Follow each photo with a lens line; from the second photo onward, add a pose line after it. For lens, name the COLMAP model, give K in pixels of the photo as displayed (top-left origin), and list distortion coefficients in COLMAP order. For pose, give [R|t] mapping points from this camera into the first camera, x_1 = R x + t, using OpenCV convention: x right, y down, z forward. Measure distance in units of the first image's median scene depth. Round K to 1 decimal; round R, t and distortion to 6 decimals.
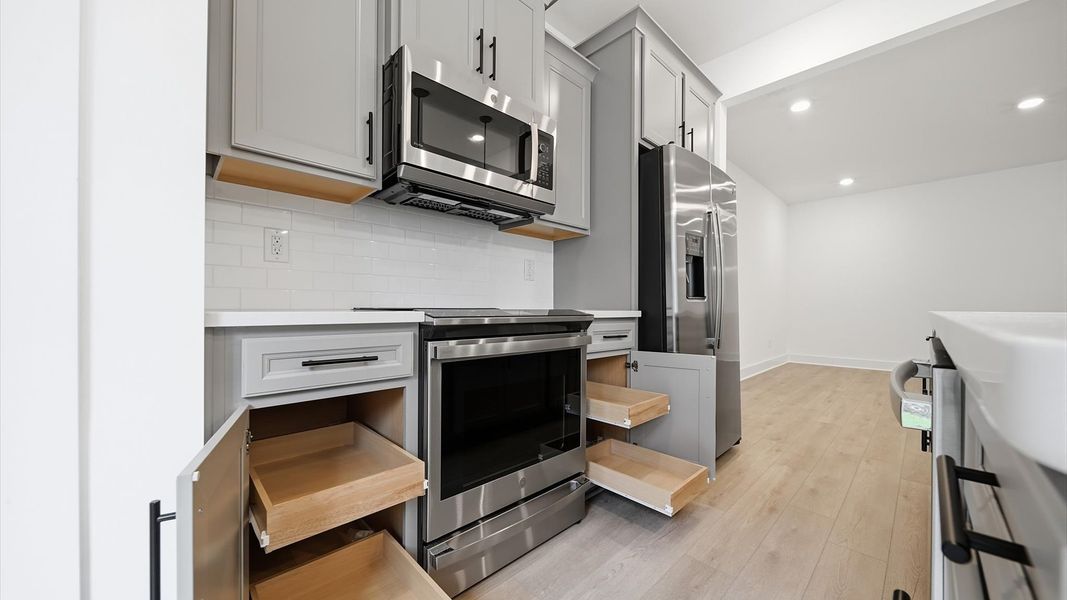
lens RADIAL K [[375.3, 0, 534.9], [0, 375.3, 306.5], [0, 0, 1]] dist [-0.002498, -0.000616]
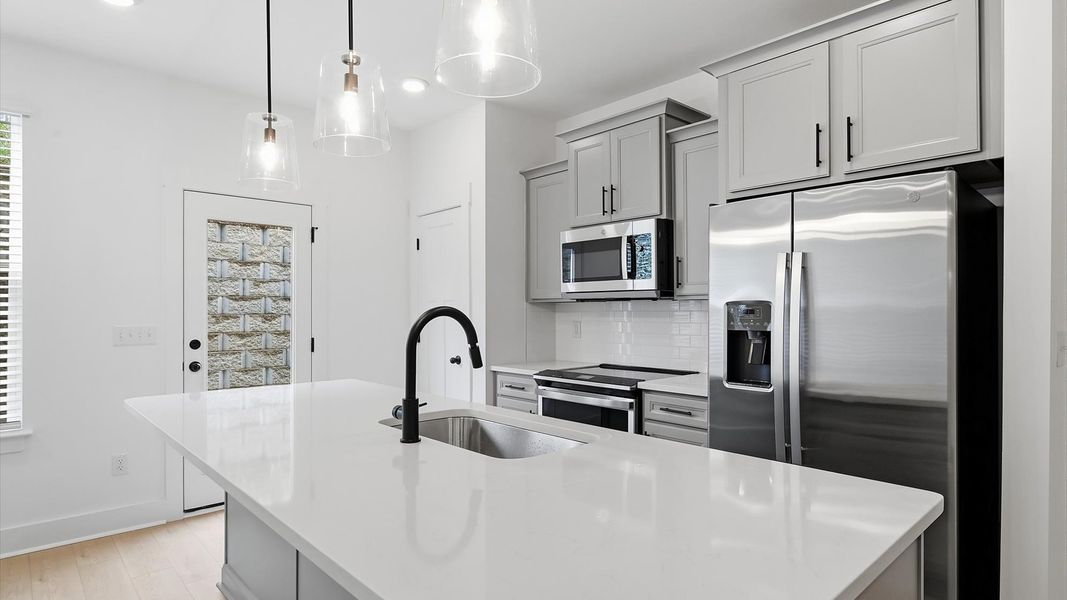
lens RADIAL K [[568.7, 0, 533.9], [0, 568.7, 310.4], [0, 0, 1]] dist [-0.001166, -0.001533]
pose [[-0.016154, -0.004090, -0.999861, 2.117756], [0.005847, 0.999974, -0.004185, -0.229508], [0.999852, -0.005914, -0.016129, 0.744335]]
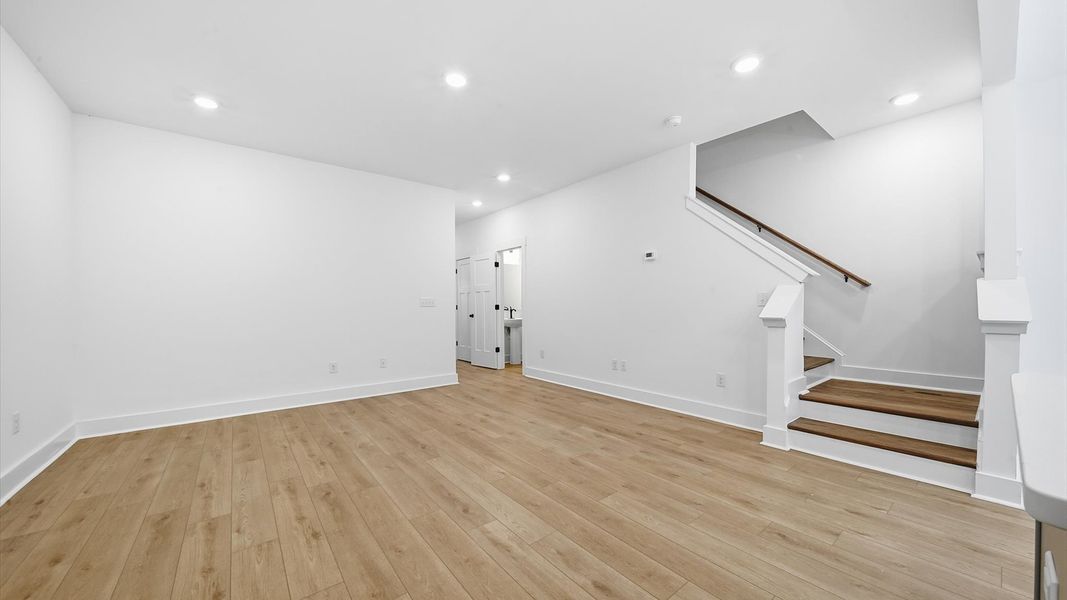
lens RADIAL K [[375.3, 0, 534.9], [0, 375.3, 306.5], [0, 0, 1]] dist [-0.002498, -0.000616]
pose [[0.090666, -0.009429, 0.995837, 1.082538], [0.002180, 0.999955, 0.009270, -0.105180], [-0.995879, 0.001330, 0.090683, 1.582584]]
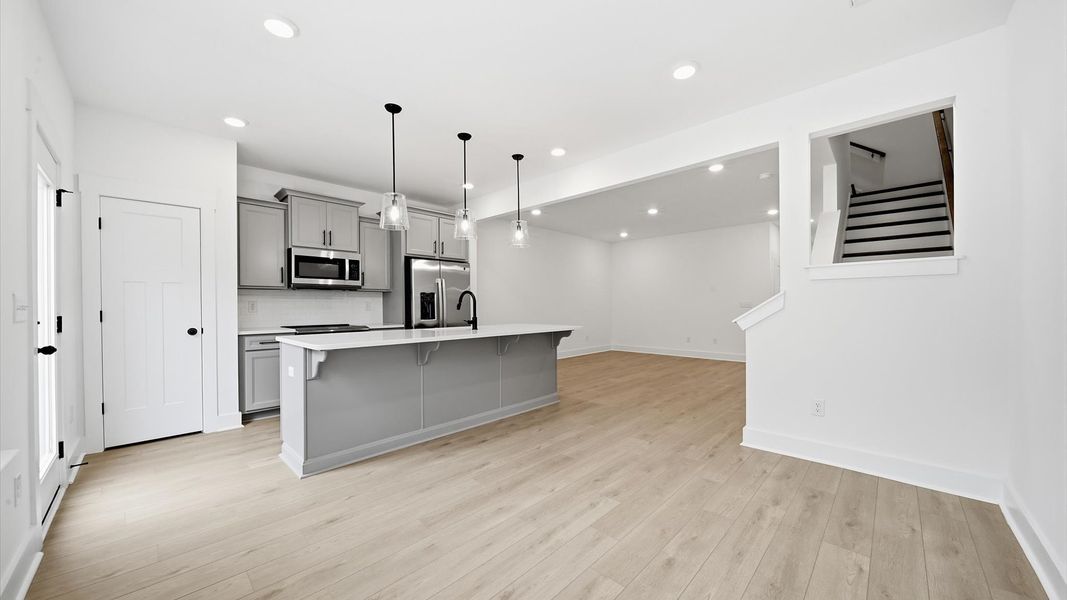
lens RADIAL K [[375.3, 0, 534.9], [0, 375.3, 306.5], [0, 0, 1]] dist [-0.002498, -0.000616]
pose [[0.998994, -0.010370, 0.043627, 1.332016], [0.010141, 0.999934, 0.005471, -0.146204], [-0.043680, -0.005023, 0.999033, -1.941388]]
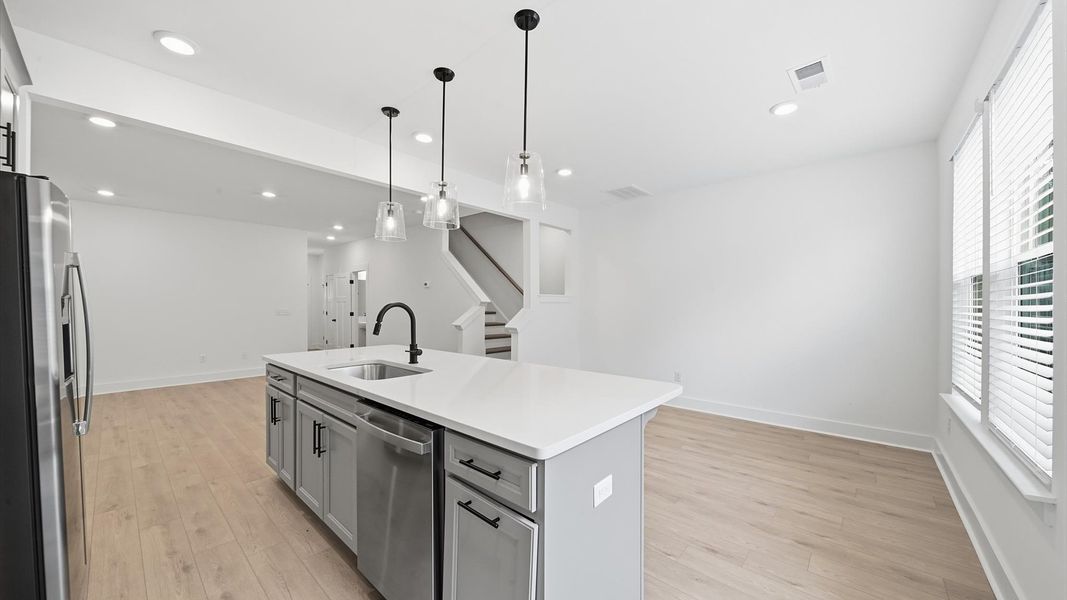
lens RADIAL K [[375.3, 0, 534.9], [0, 375.3, 306.5], [0, 0, 1]] dist [-0.002498, -0.000616]
pose [[-0.081341, -0.011057, 0.996625, -0.553362], [-0.004220, 0.999933, 0.010749, -0.242663], [-0.996677, -0.003331, -0.081382, 0.116188]]
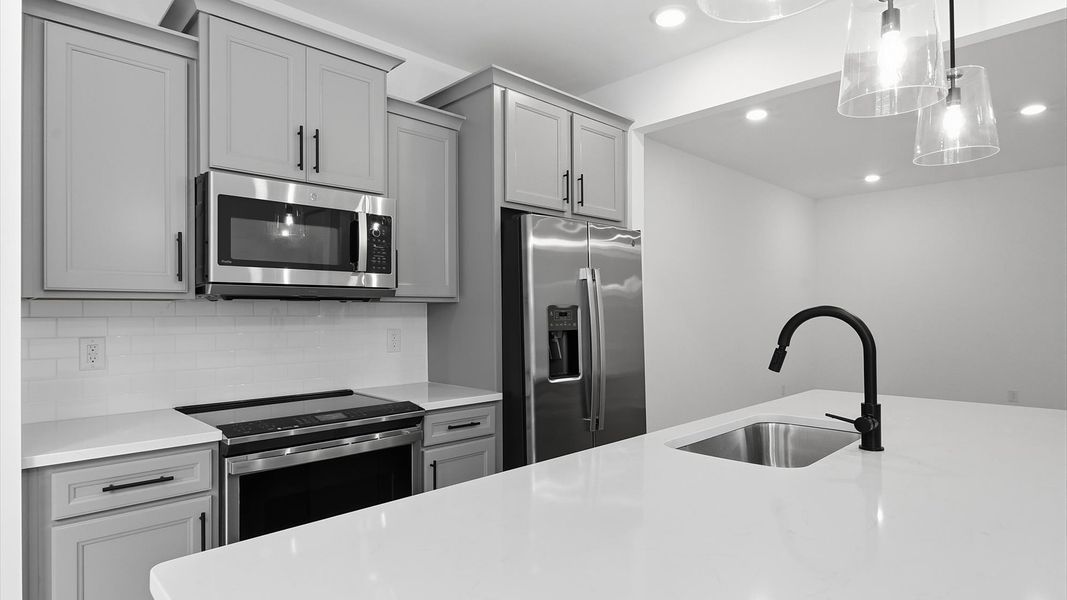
lens RADIAL K [[568.7, 0, 533.9], [0, 568.7, 310.4], [0, 0, 1]] dist [-0.001166, -0.001533]
pose [[0.999860, -0.011943, 0.011728, 0.443430], [0.011989, 0.999921, -0.003835, -0.235488], [-0.011682, 0.003975, 0.999924, -0.500364]]
